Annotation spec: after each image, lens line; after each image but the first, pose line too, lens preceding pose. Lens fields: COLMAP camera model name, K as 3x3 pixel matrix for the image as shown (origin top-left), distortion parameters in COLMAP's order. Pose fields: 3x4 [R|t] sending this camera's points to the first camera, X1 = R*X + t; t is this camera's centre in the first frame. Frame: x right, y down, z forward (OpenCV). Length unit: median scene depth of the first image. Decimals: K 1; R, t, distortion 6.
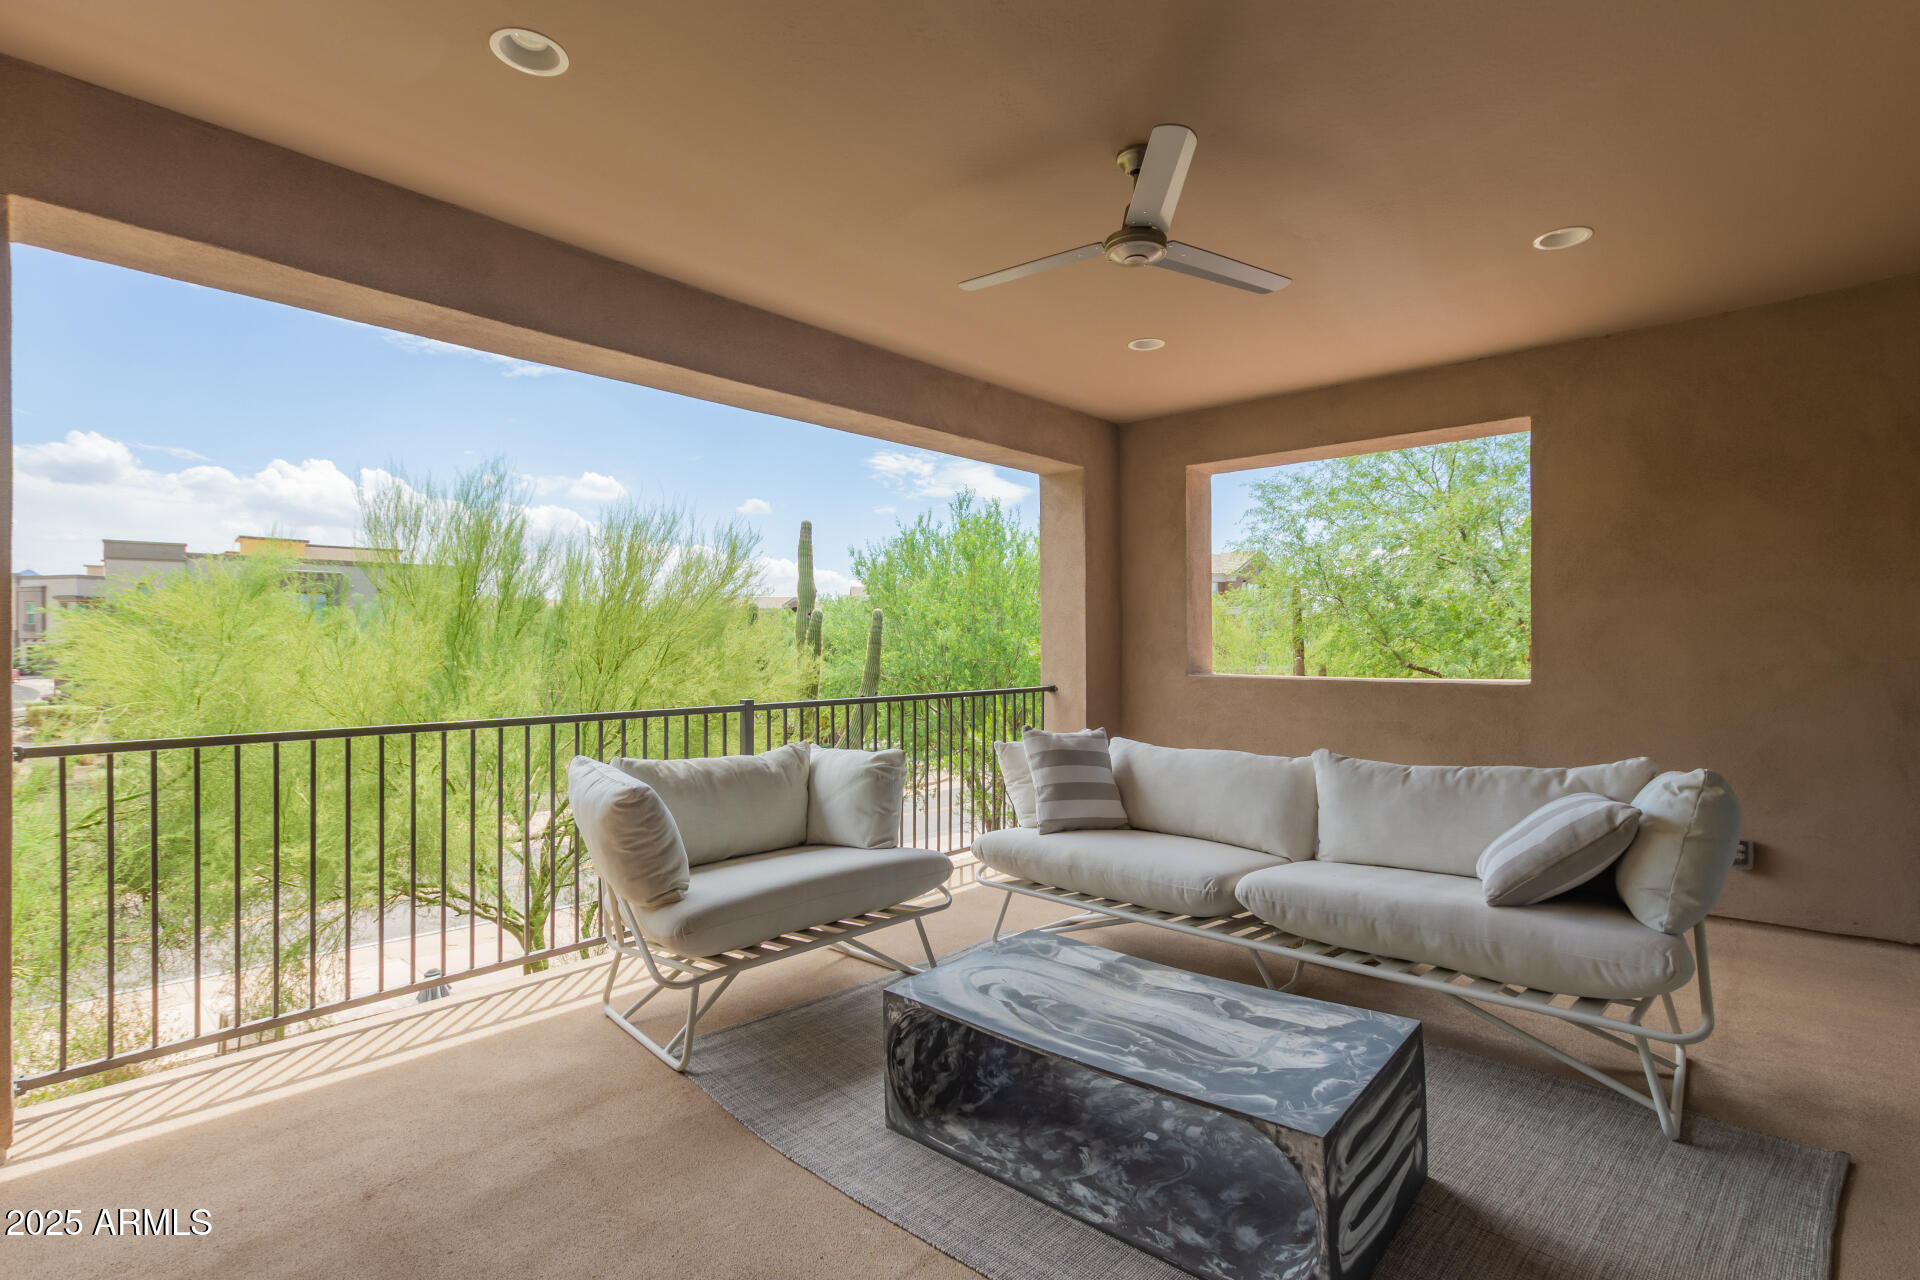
lens RADIAL K [[886.2, 0, 960.0], [0, 886.2, 640.0], [0, 0, 1]] dist [0.000359, 0.000050]
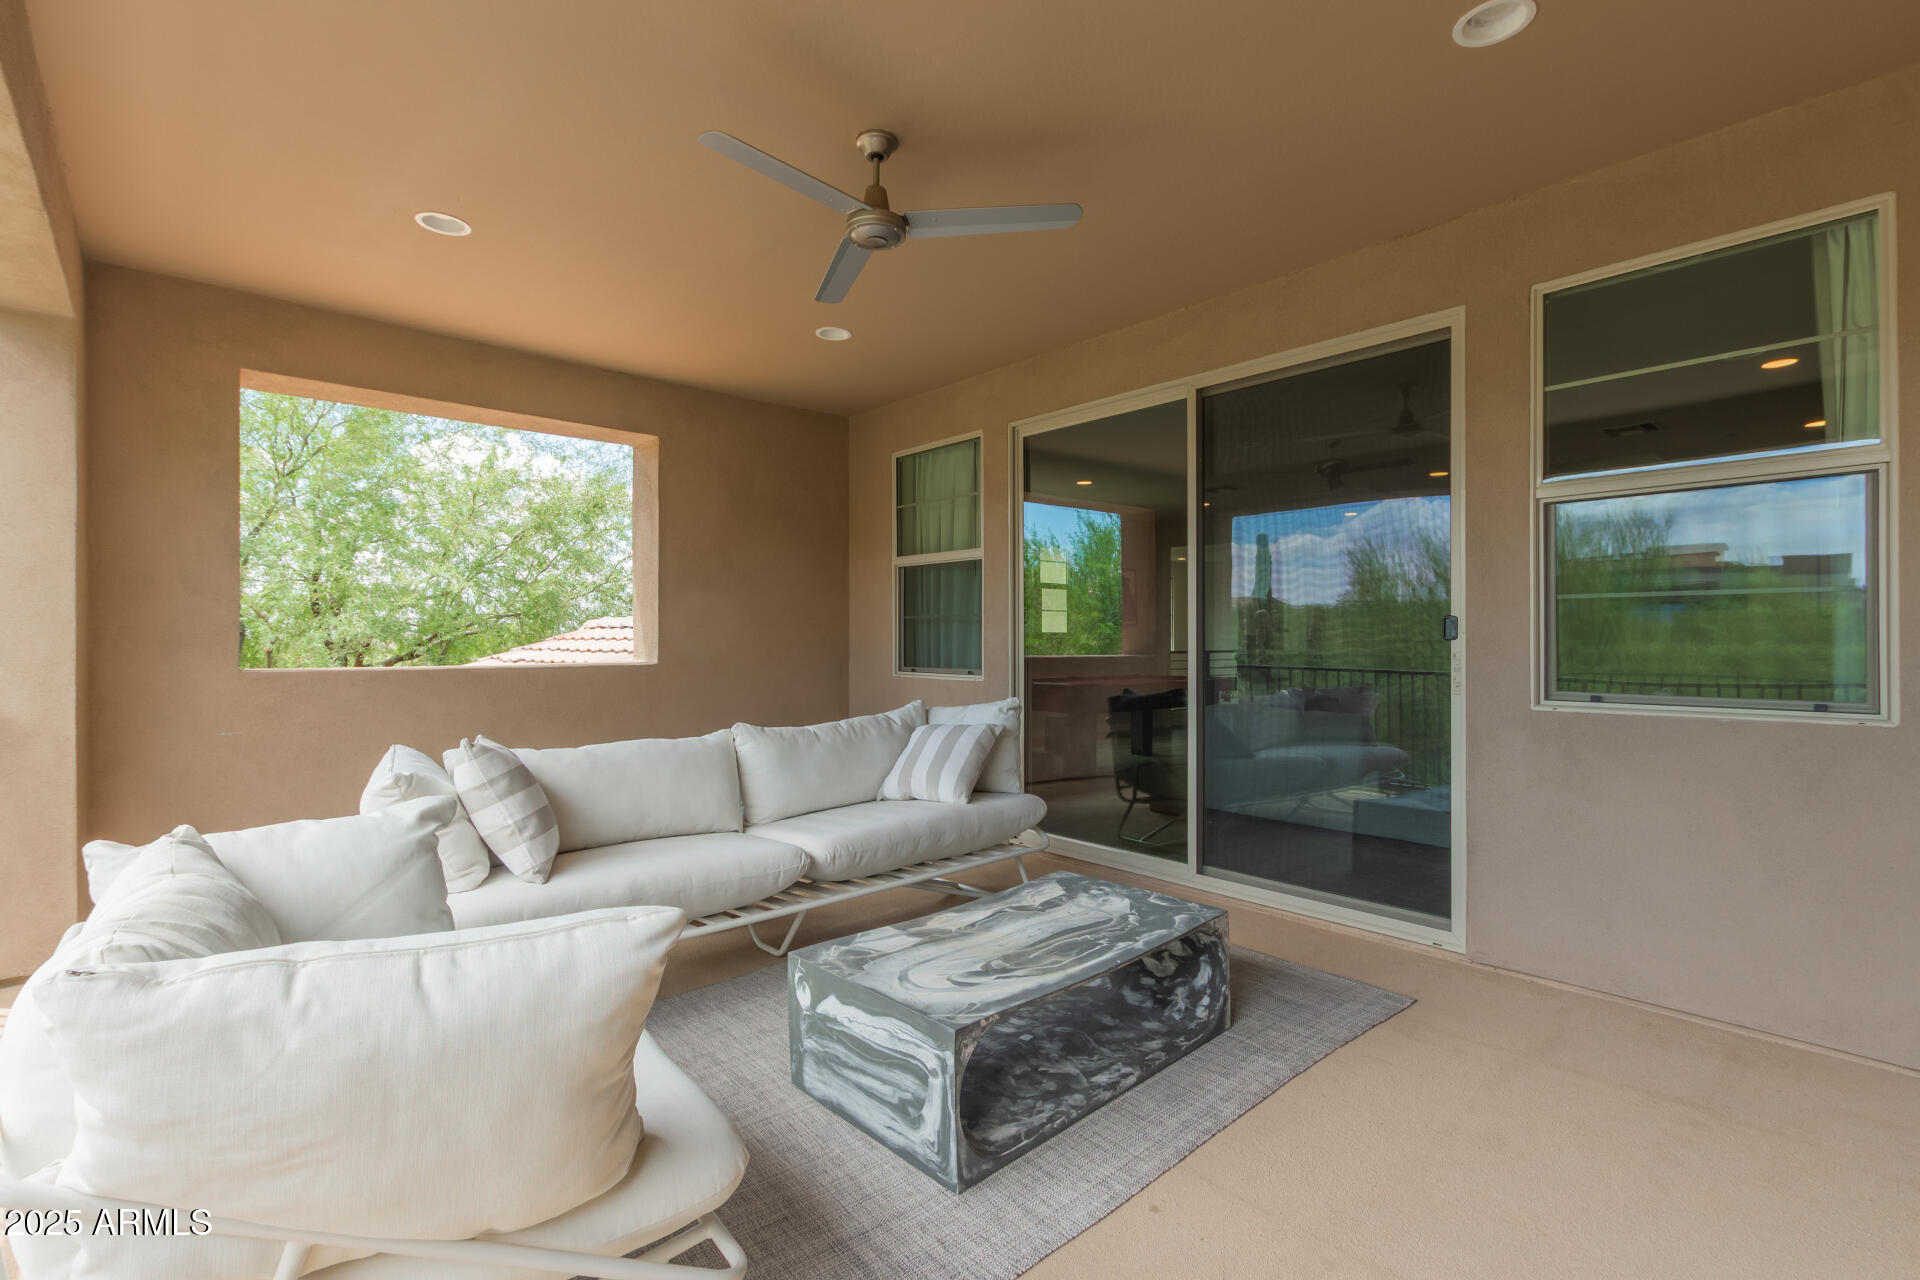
lens RADIAL K [[886.2, 0, 960.0], [0, 886.2, 640.0], [0, 0, 1]] dist [0.000359, 0.000050]
pose [[0.099451, -0.000069, 0.995043, -0.987392], [-0.004526, 0.999990, 0.000522, 0.035400], [-0.995032, -0.004556, 0.099449, 1.003314]]
